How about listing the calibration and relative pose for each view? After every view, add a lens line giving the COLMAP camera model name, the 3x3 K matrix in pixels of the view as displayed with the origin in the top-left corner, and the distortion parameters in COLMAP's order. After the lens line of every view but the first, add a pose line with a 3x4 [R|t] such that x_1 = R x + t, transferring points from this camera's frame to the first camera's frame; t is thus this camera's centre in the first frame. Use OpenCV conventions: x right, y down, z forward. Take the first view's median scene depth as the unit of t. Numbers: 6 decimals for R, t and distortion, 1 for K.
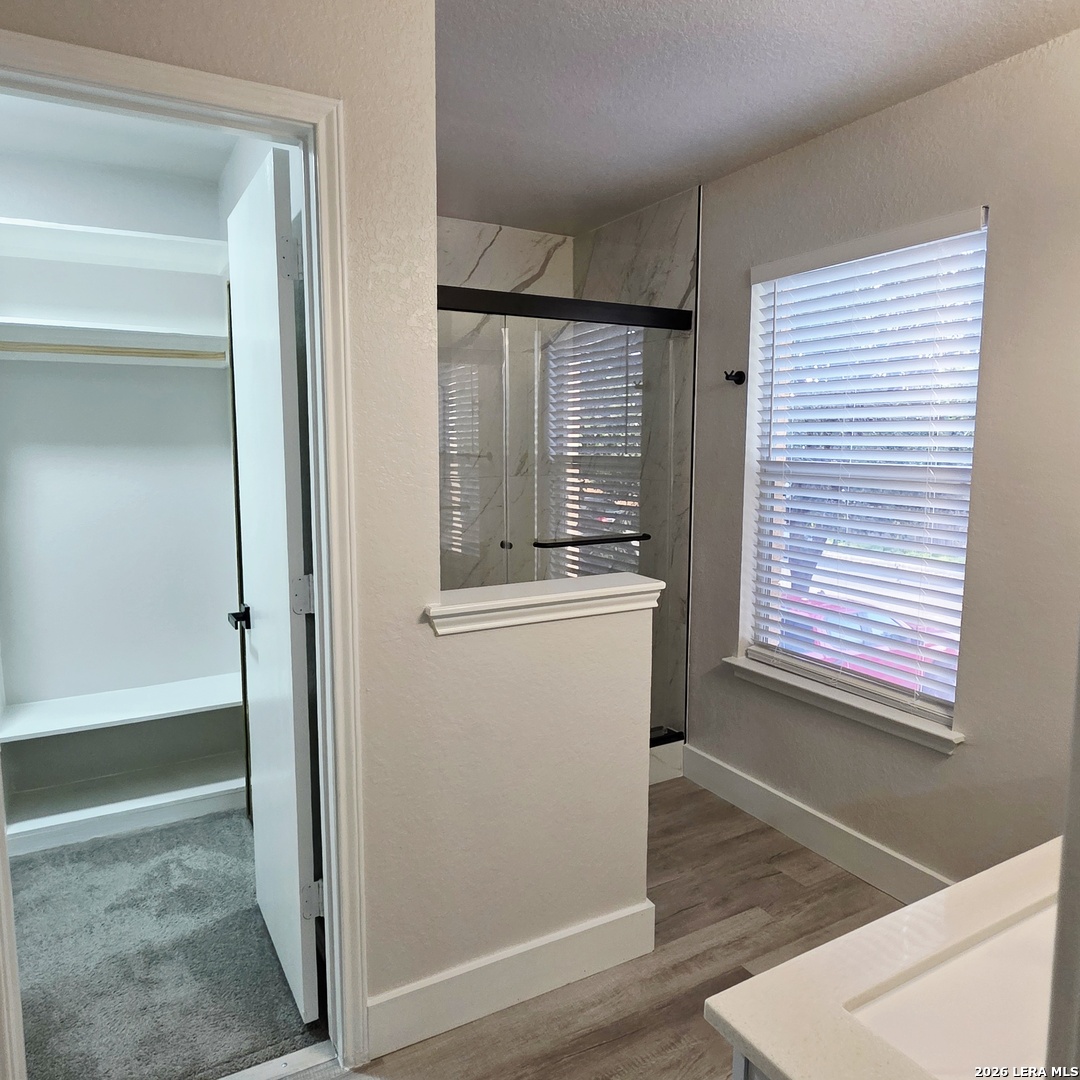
lens RADIAL K [[771.6, 0, 534.6], [0, 771.6, 541.3], [0, 0, 1]] dist [0.001580, -0.002872]
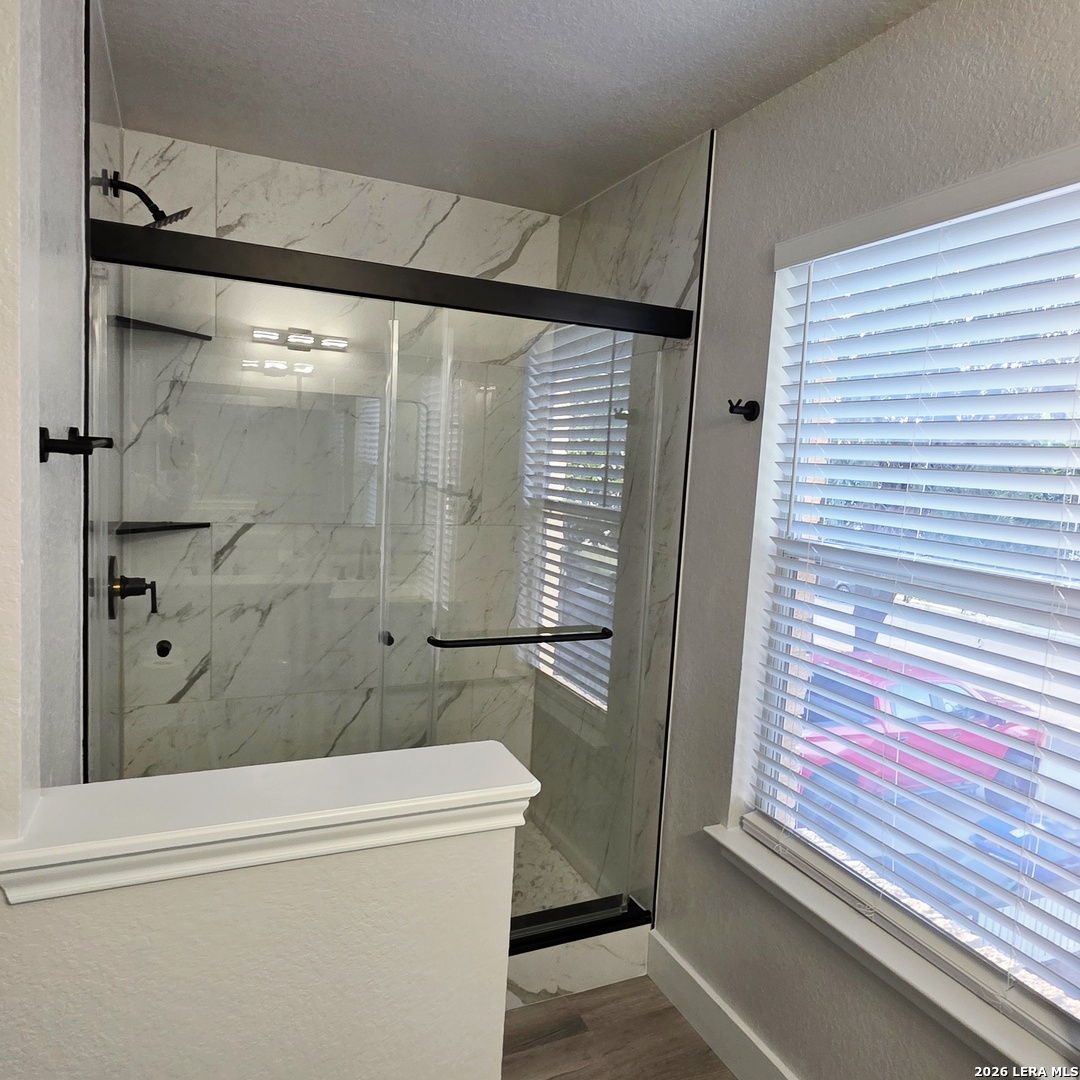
lens RADIAL K [[771.6, 0, 534.6], [0, 771.6, 541.3], [0, 0, 1]] dist [0.001580, -0.002872]
pose [[0.994540, 0.062783, -0.083355, 0.136348], [-0.064903, 0.997627, -0.022978, -0.069577], [0.081715, 0.028263, 0.996255, 0.313454]]
